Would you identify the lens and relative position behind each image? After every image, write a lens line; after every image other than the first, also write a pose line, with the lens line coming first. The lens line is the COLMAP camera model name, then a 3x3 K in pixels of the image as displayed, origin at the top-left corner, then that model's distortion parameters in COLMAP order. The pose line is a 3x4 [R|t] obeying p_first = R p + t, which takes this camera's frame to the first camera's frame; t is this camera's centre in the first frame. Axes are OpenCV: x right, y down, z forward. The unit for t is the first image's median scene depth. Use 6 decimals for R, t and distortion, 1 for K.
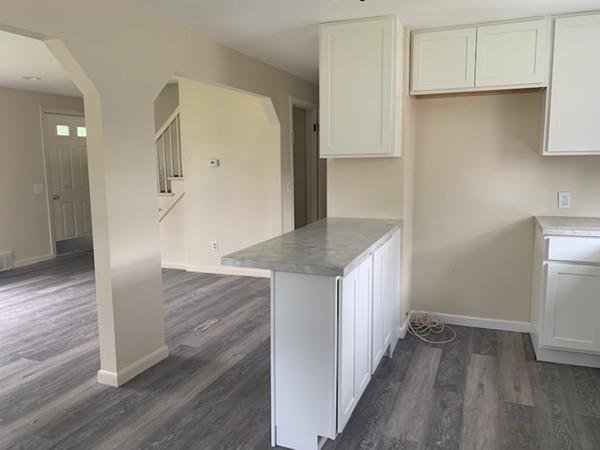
lens RADIAL K [[462.1, 0, 300.9], [0, 462.1, 218.7], [0, 0, 1]] dist [0.044130, -0.056217]
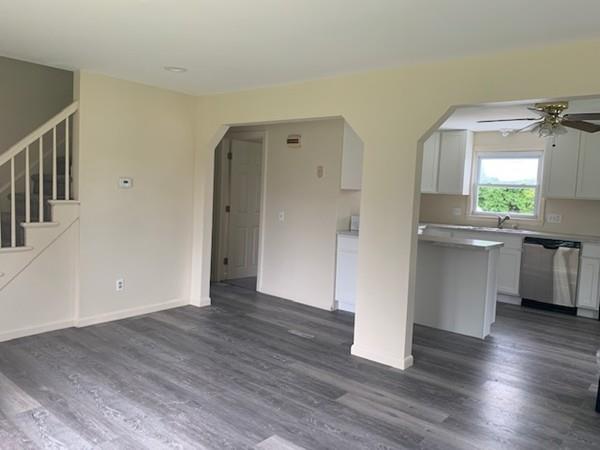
lens RADIAL K [[462.1, 0, 304.5], [0, 462.1, 224.3], [0, 0, 1]] dist [0.044130, -0.056217]
pose [[0.290078, -0.053057, 0.955531, -1.339385], [0.072335, 0.996821, 0.033390, -0.077693], [-0.954265, 0.059433, 0.292994, 0.690487]]
